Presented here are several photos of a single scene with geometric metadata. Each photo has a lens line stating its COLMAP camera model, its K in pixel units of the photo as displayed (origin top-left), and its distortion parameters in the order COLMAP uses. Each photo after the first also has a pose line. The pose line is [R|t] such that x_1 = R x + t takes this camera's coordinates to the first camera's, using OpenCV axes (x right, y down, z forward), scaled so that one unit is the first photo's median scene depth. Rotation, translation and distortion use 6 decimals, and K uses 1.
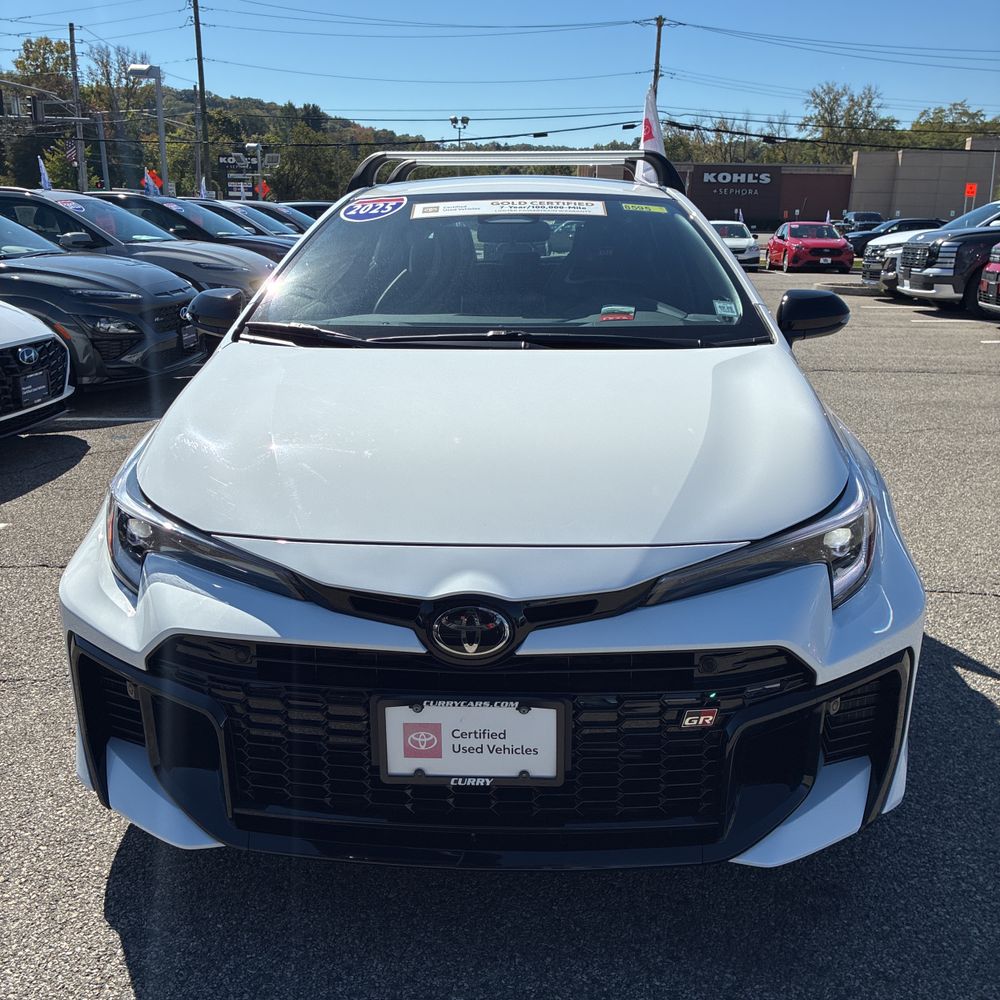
lens RADIAL K [[1019.8, 0, 483.2], [0, 1019.8, 494.2], [0, 0, 1]] dist [0.024222, -0.010947]
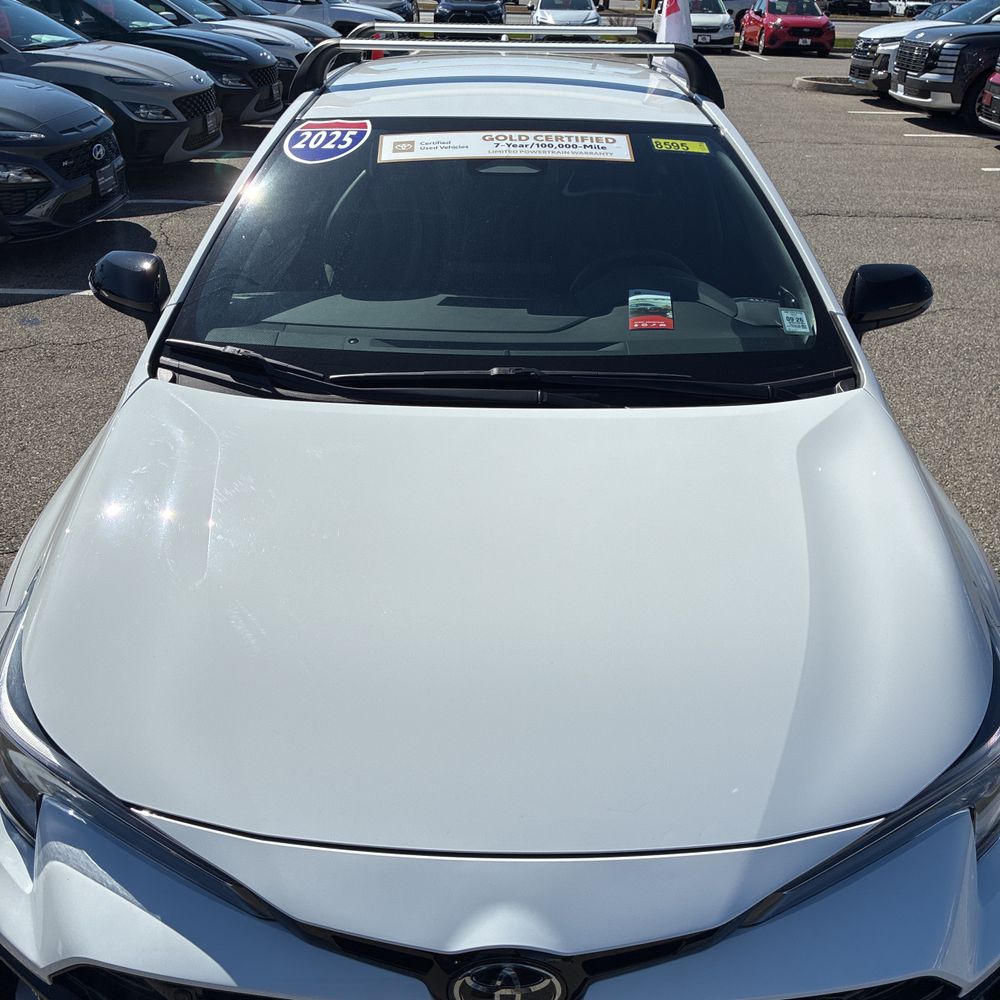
lens RADIAL K [[1024.1, 0, 485.7], [0, 1024.1, 497.5], [0, 0, 1]] dist [0.026975, -0.019137]
pose [[0.998723, -0.009608, 0.049600, -0.013236], [-0.000914, 0.978154, 0.207878, -0.078118], [-0.050514, -0.207657, 0.976896, 0.083022]]
